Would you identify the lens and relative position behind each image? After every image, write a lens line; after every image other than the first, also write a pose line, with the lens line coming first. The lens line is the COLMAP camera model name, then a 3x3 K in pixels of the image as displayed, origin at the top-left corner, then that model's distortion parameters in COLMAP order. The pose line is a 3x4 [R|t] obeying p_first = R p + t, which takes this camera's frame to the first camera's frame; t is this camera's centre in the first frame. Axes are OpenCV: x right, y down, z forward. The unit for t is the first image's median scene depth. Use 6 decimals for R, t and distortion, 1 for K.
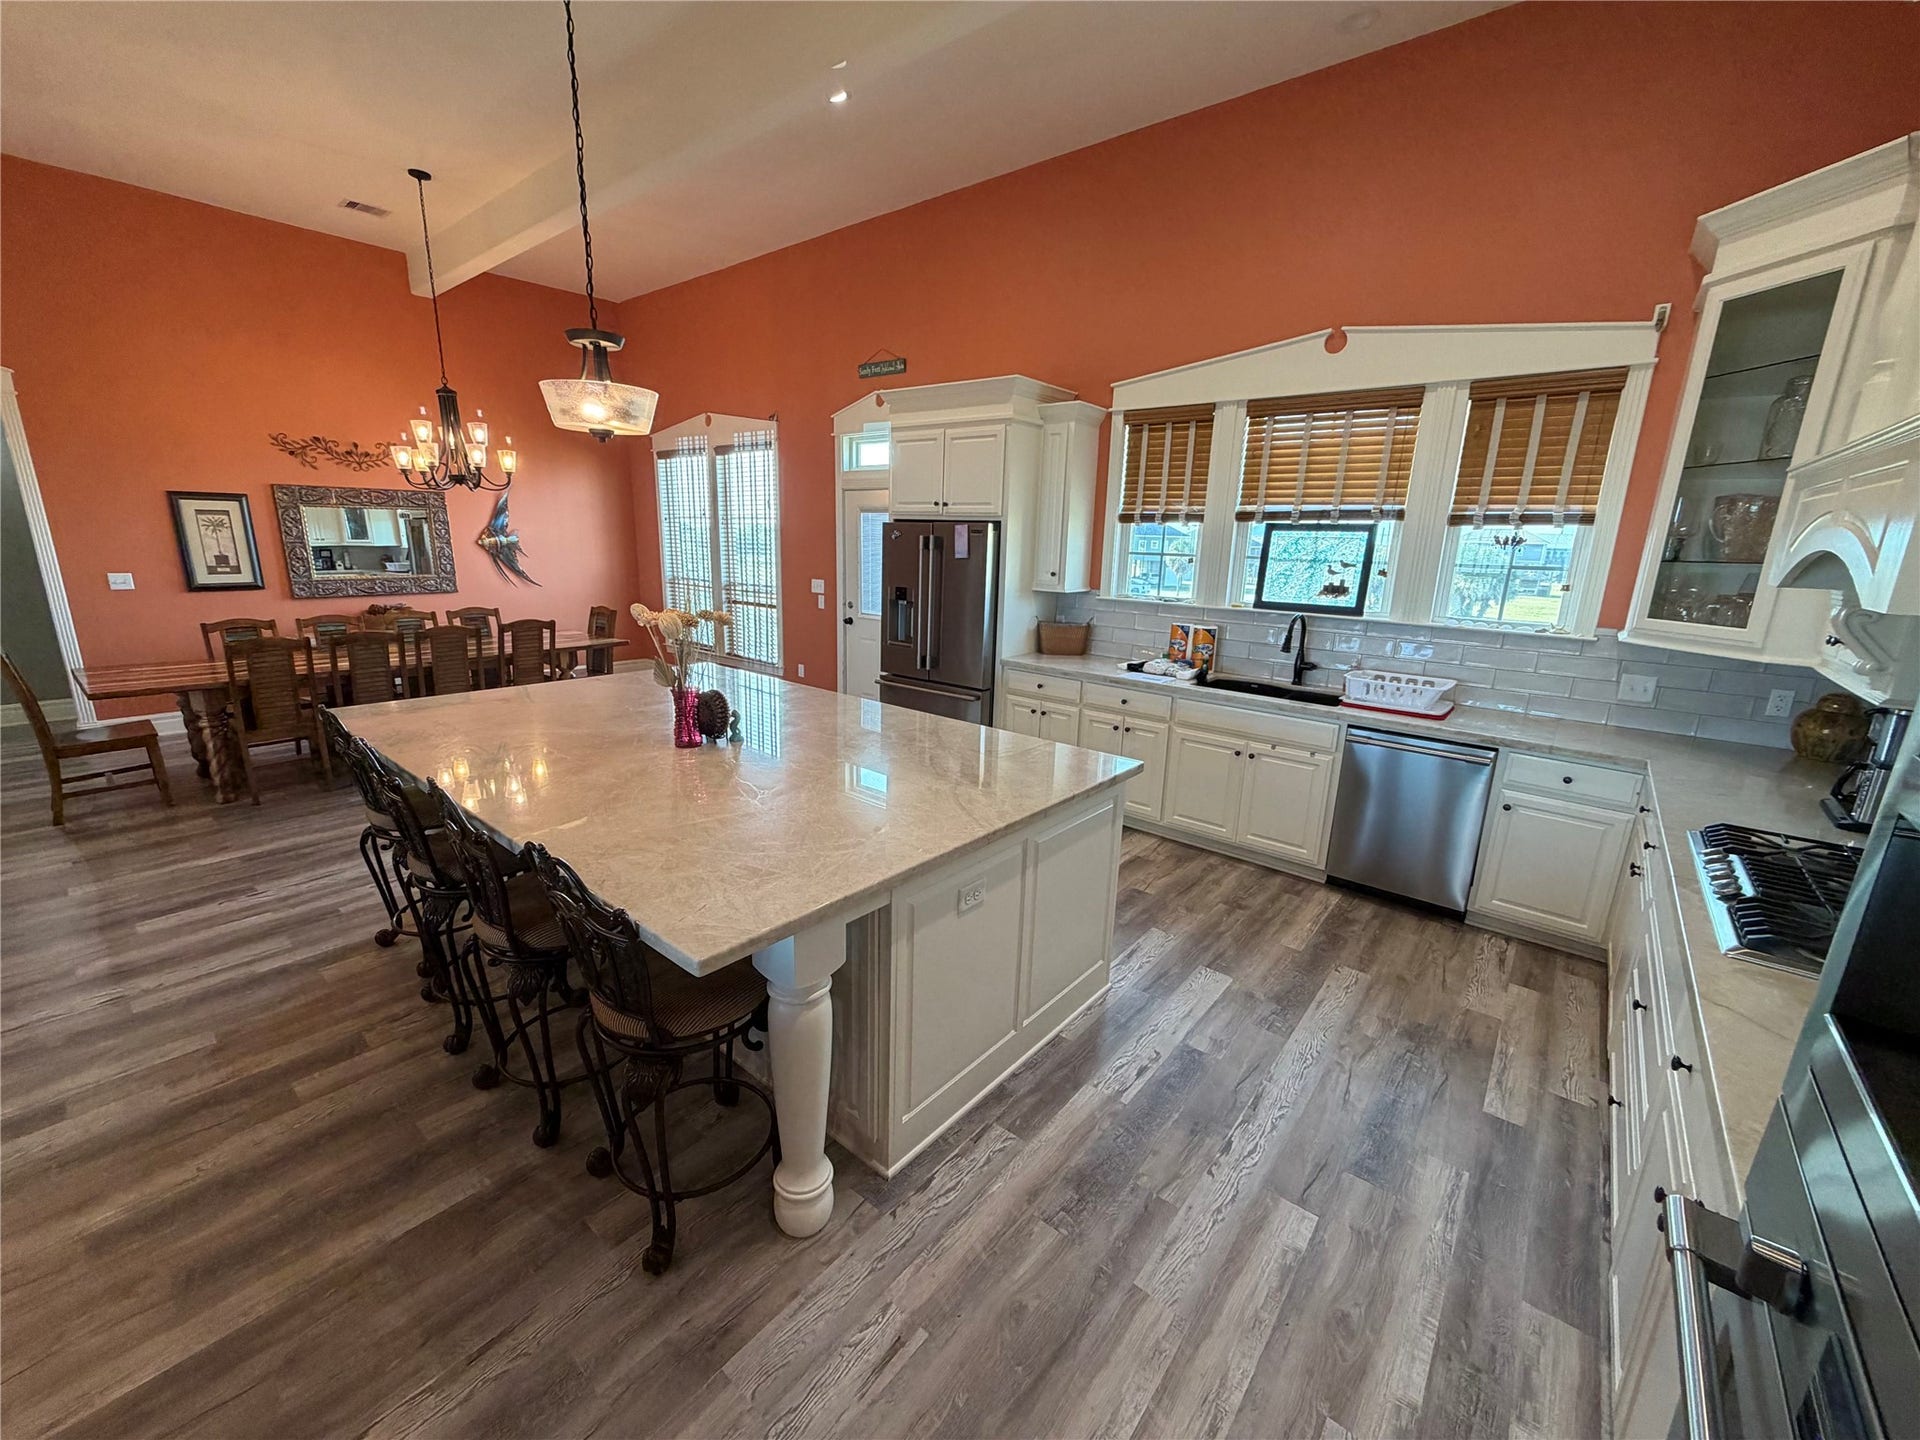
lens RADIAL K [[763.0, 0, 955.5], [0, 763.0, 717.3], [0, 0, 1]] dist [0.001915, -0.000237]
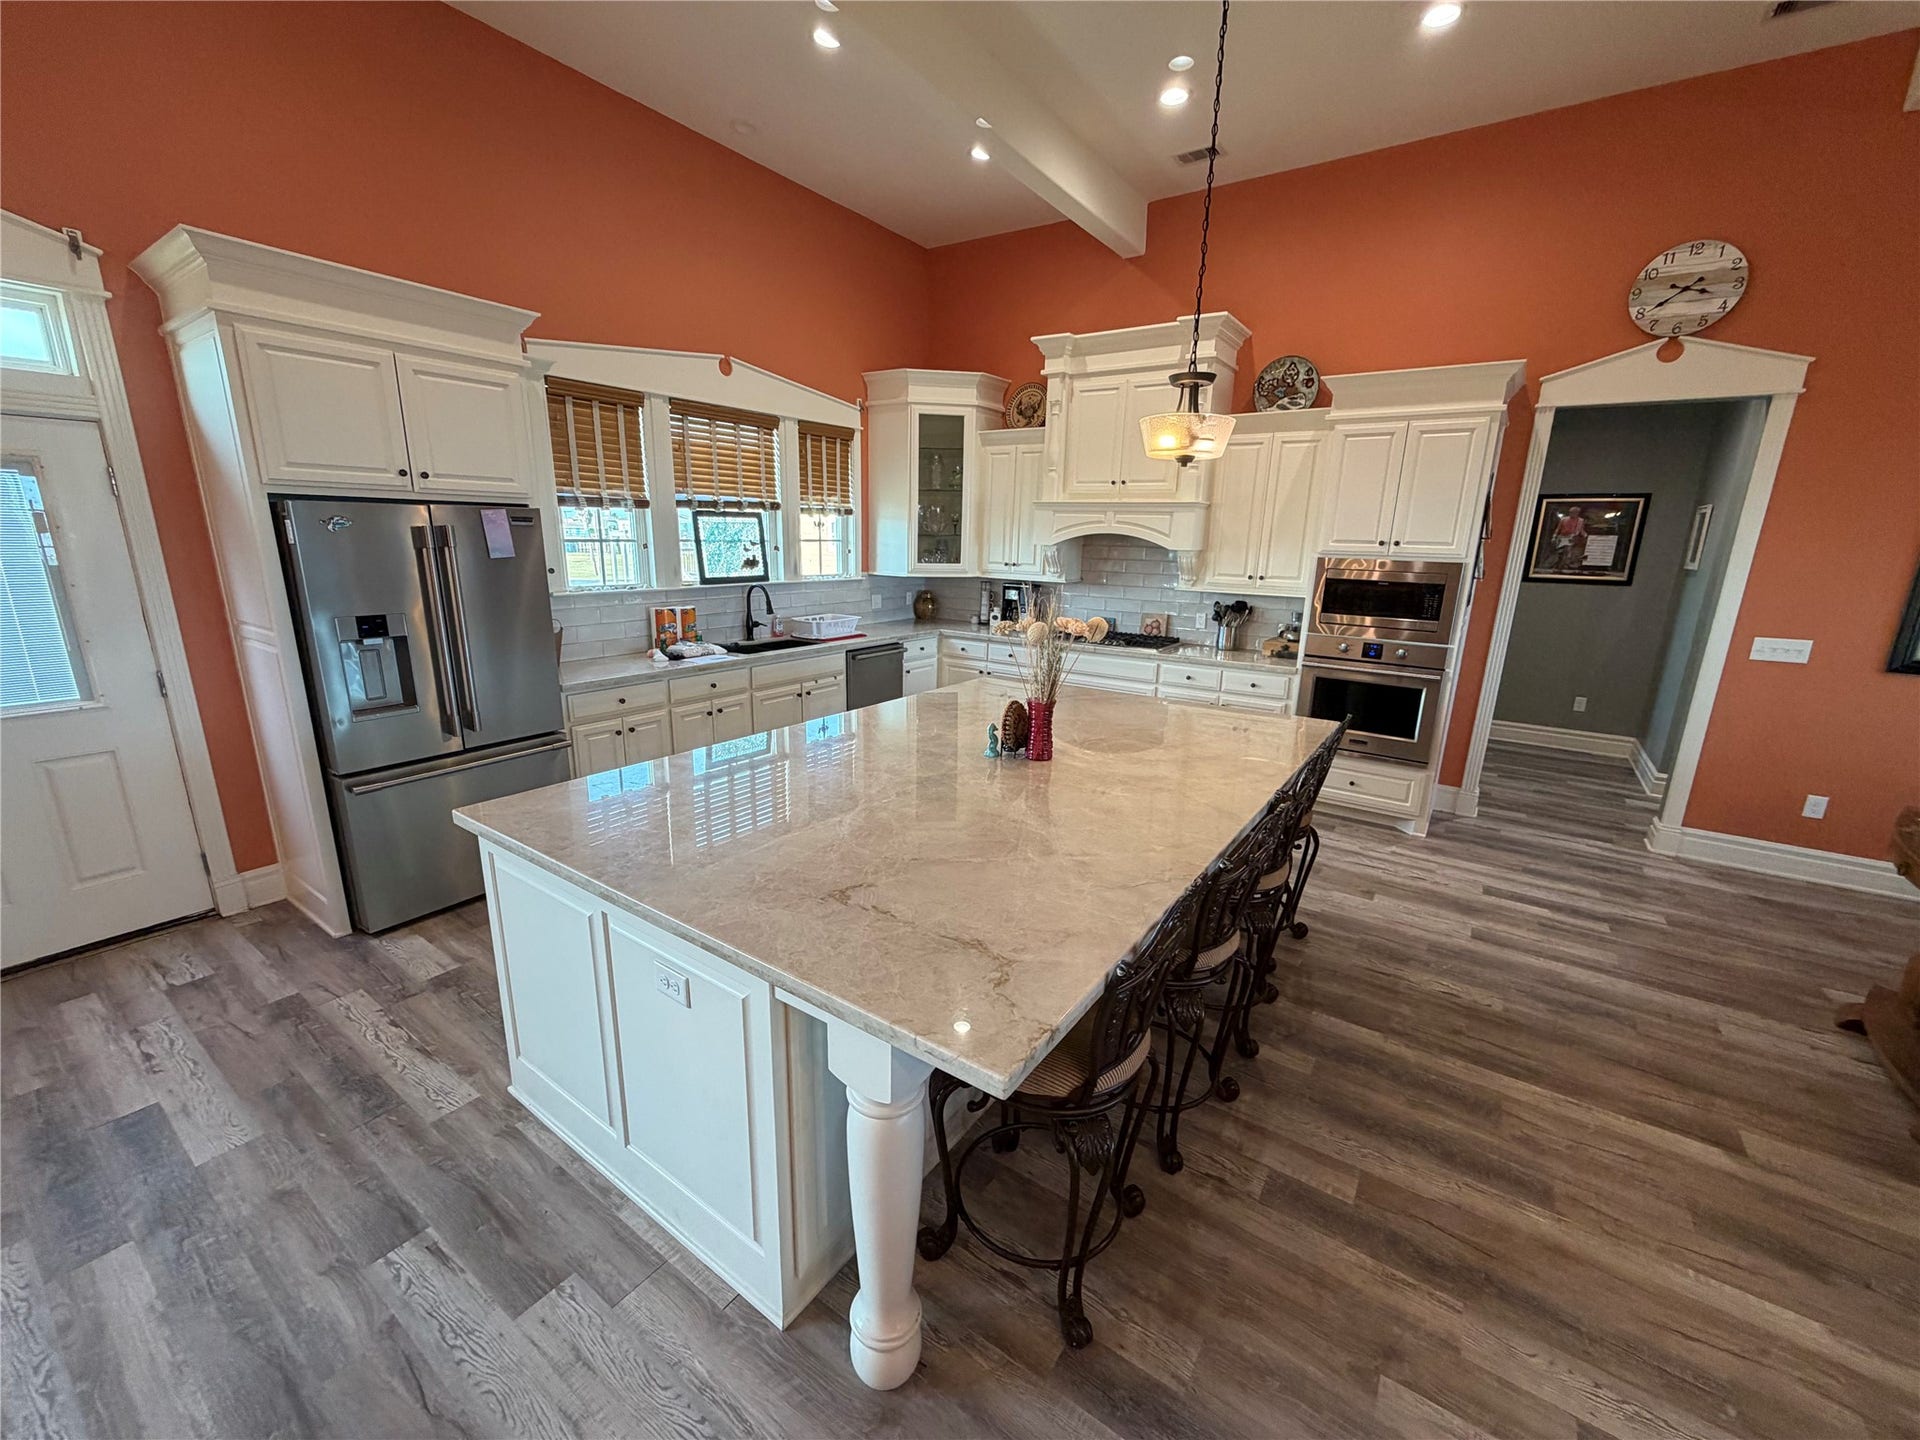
lens RADIAL K [[763.0, 0, 962.9], [0, 763.0, 717.1], [0, 0, 1]] dist [0.001915, -0.000237]
pose [[-0.086595, -0.263127, 0.960867, -1.046026], [0.211442, 0.937663, 0.275828, -0.250605], [-0.973547, 0.227053, -0.025561, 0.915978]]
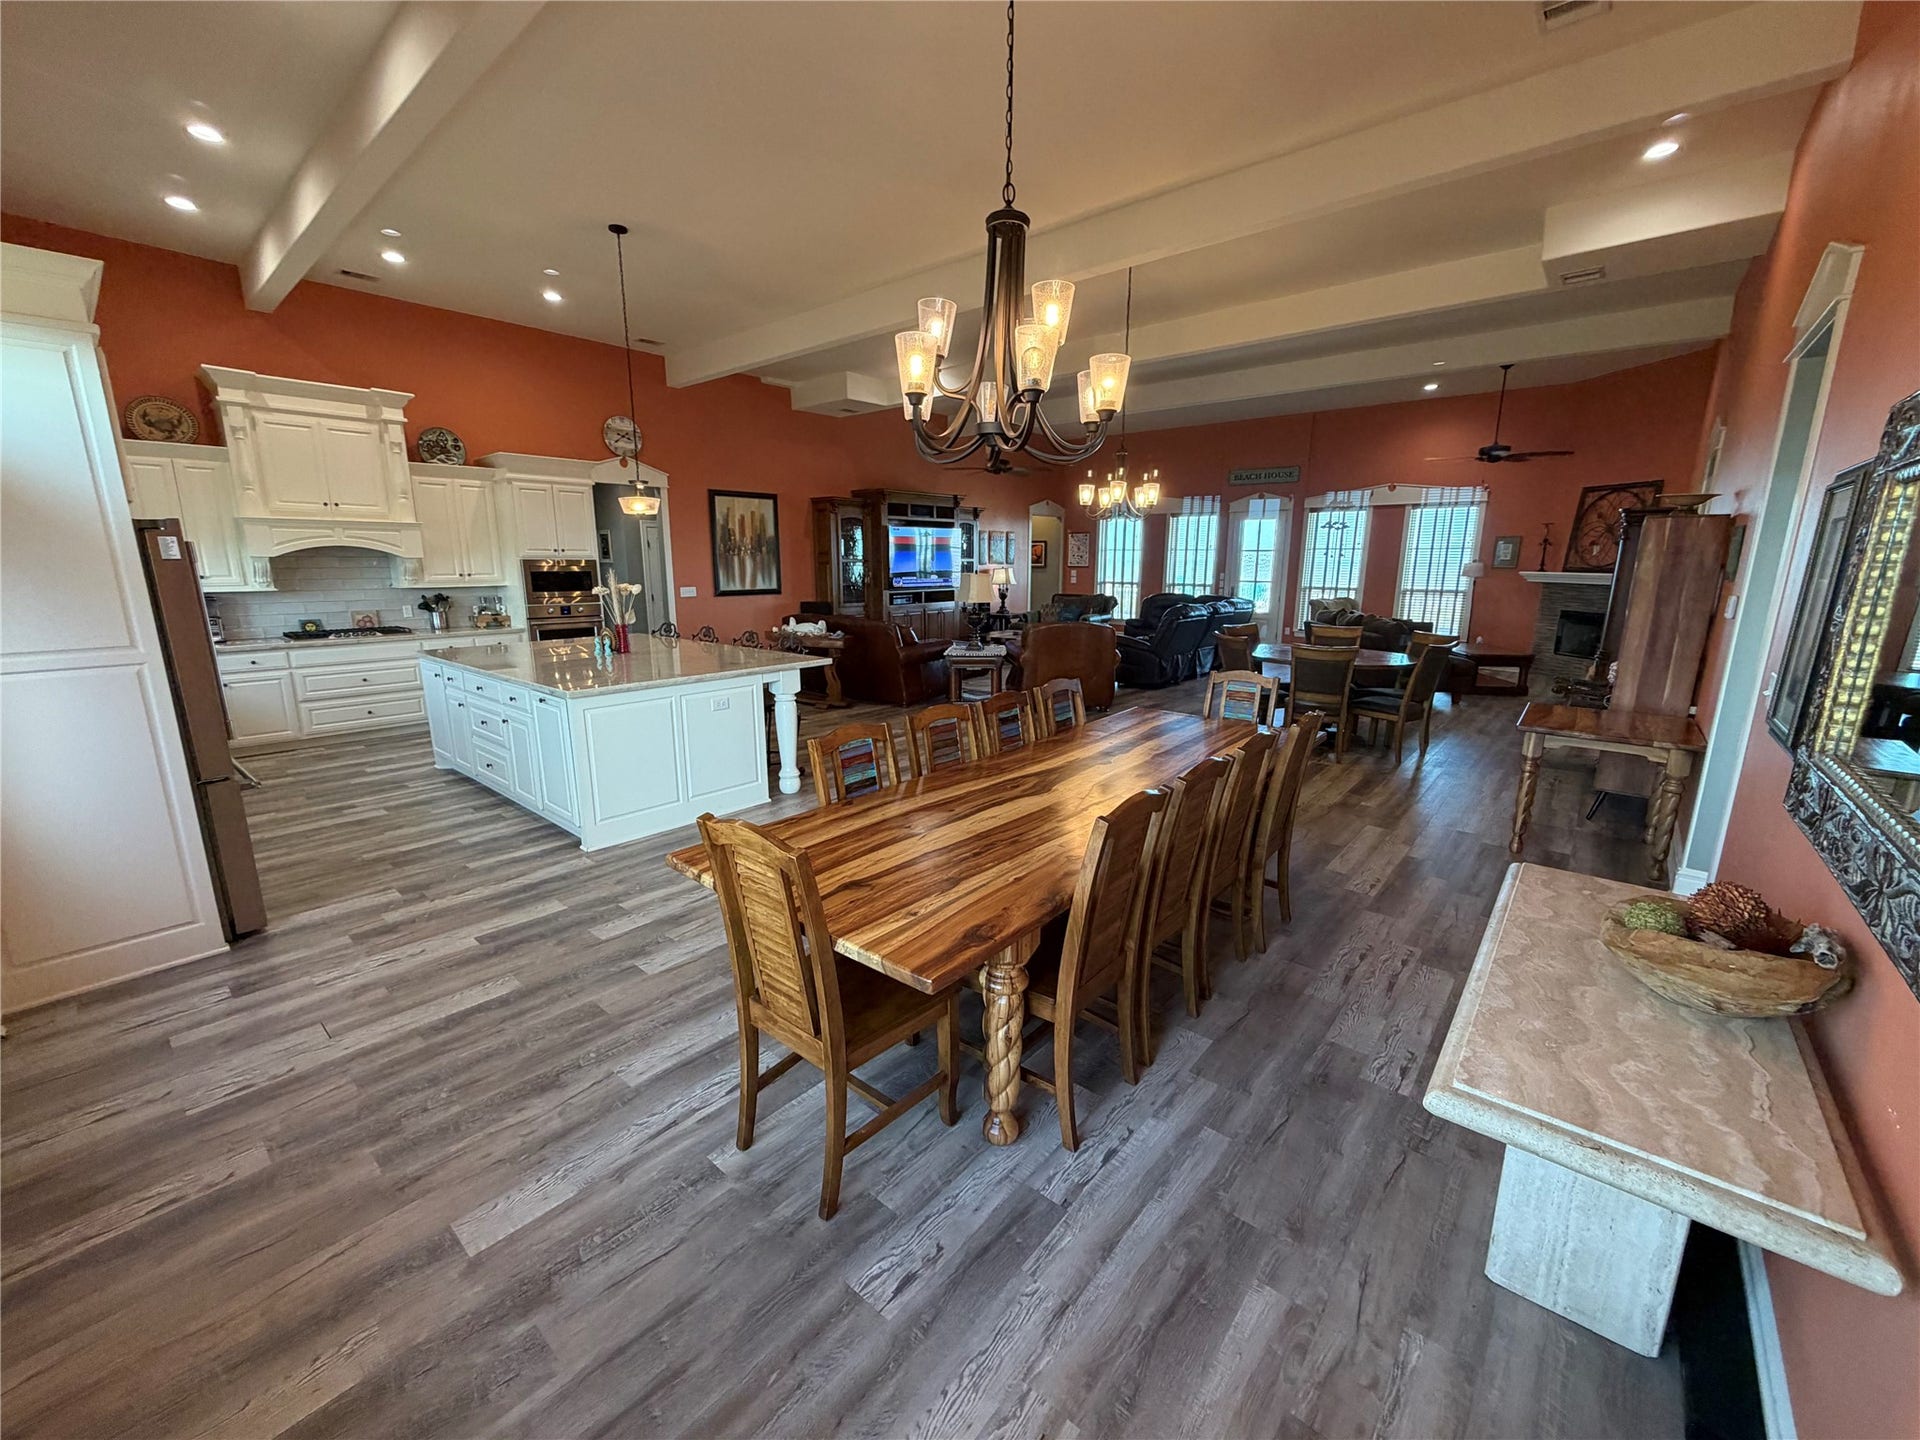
lens RADIAL K [[763.0, 0, 955.6], [0, 763.0, 725.5], [0, 0, 1]] dist [0.001915, -0.000237]
pose [[-0.999479, -0.031216, 0.008191, -1.048348], [-0.024469, 0.898484, 0.438323, -0.590691], [-0.021042, 0.437895, -0.898780, 2.424254]]
